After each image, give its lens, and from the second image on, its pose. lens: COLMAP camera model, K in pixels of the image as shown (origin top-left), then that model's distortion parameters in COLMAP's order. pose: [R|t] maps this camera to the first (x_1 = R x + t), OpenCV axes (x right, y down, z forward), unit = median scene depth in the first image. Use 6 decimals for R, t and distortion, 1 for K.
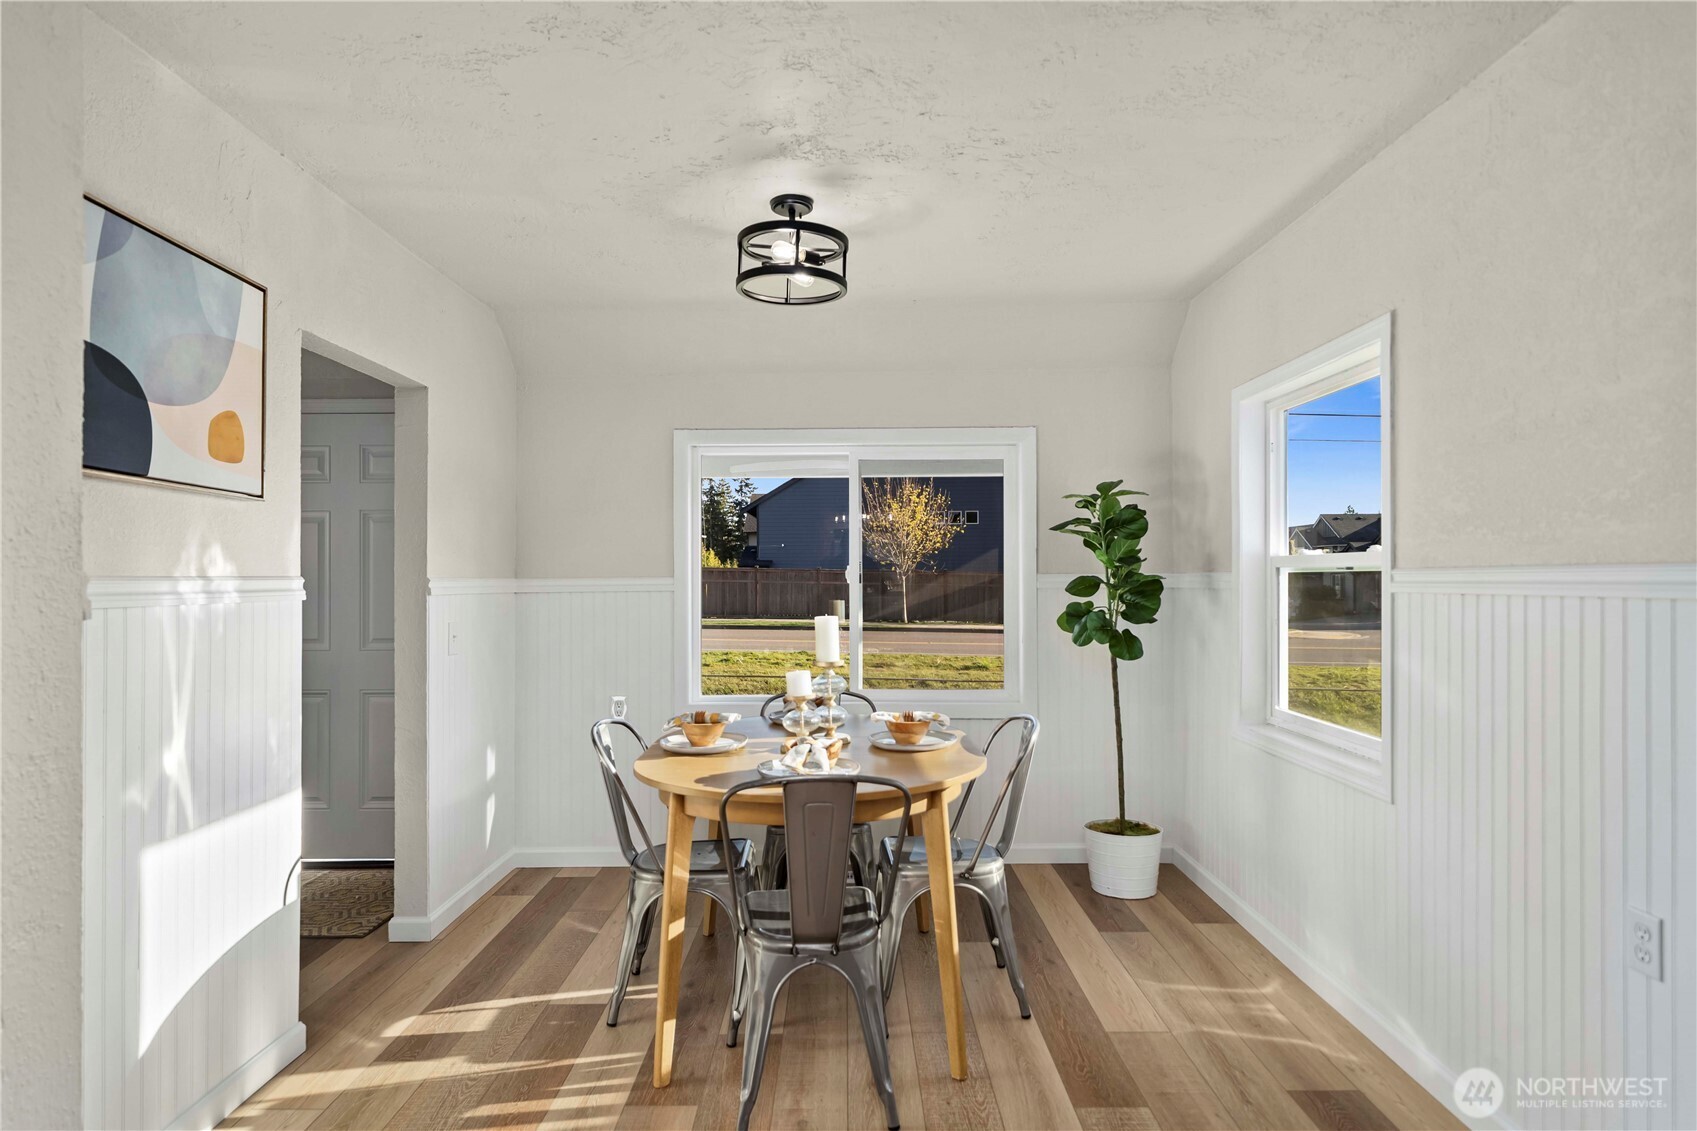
lens RADIAL K [[917.0, 0, 848.5], [0, 917.0, 565.5], [0, 0, 1]] dist [0.002128, 0.000665]
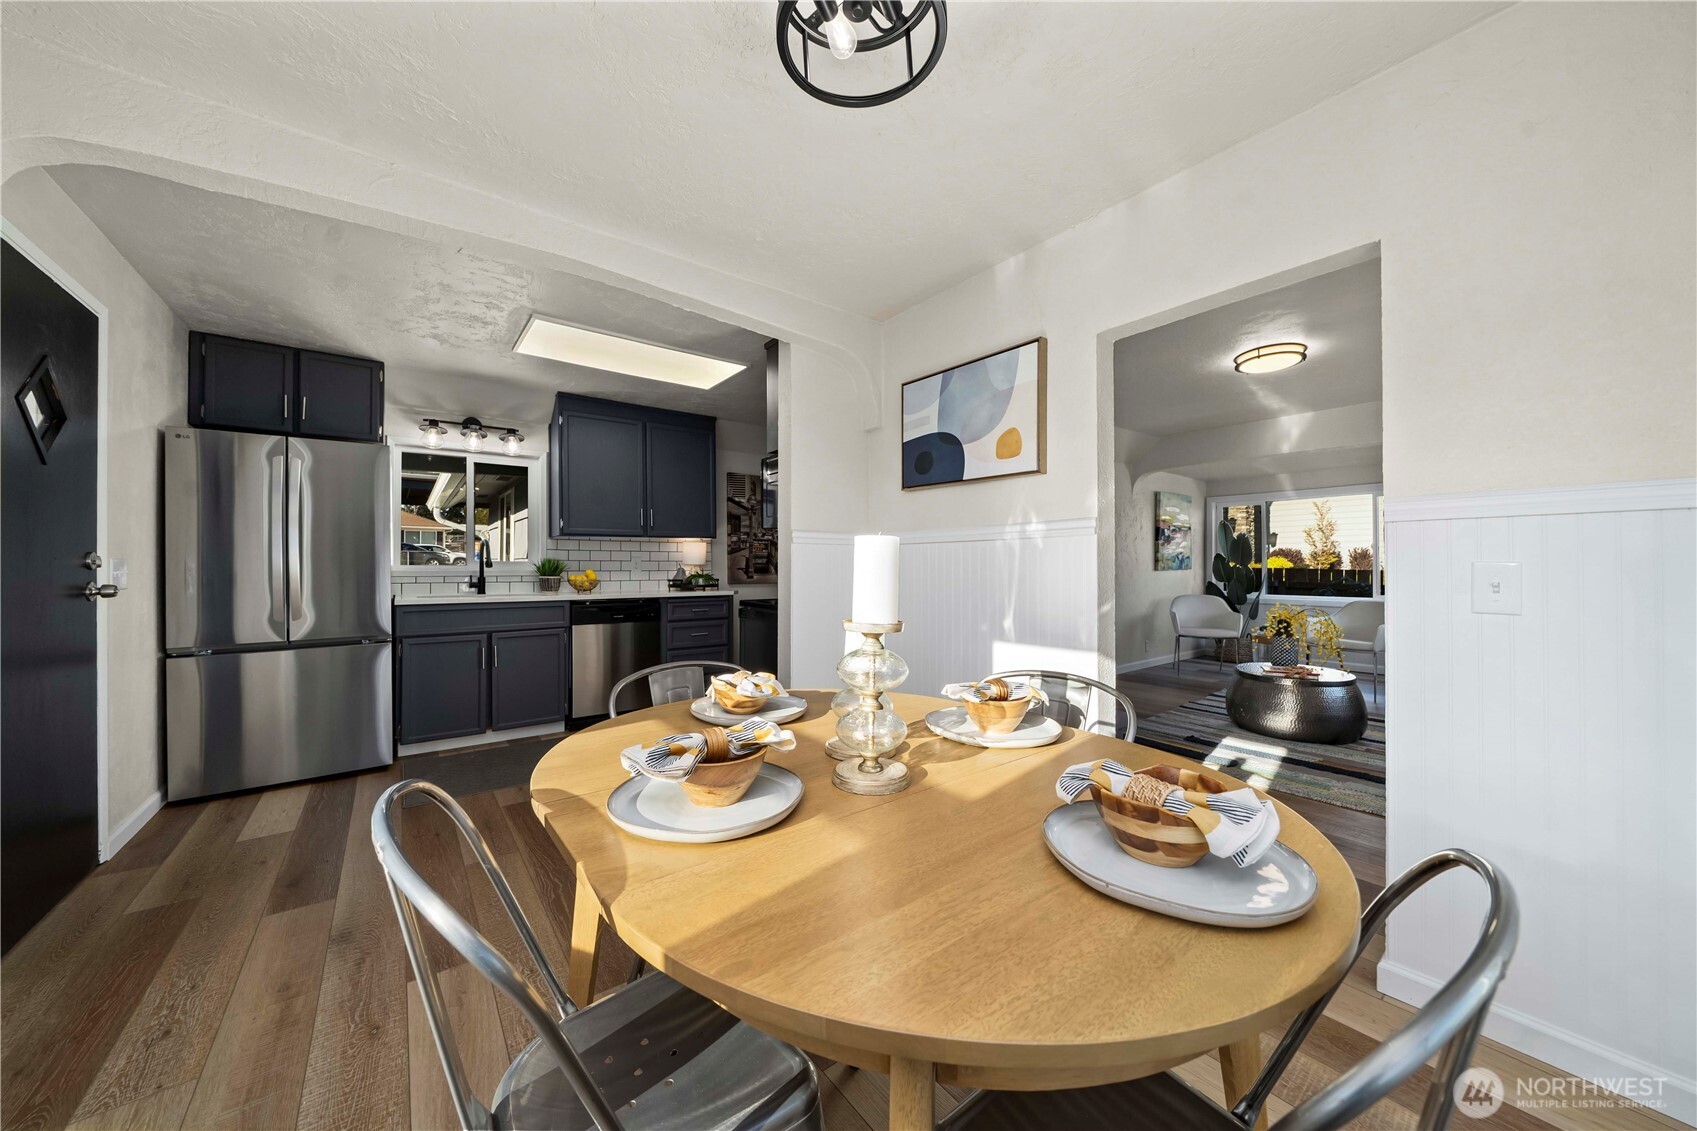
lens RADIAL K [[585.6, 0, 848.5], [0, 585.6, 565.5], [0, 0, 1]] dist [-0.009581, -0.000039]
pose [[-0.792960, 0.004151, -0.609260, 0.257954], [0.011088, 0.999910, -0.007618, 0.100720], [0.609173, -0.012796, -0.792934, 1.748223]]
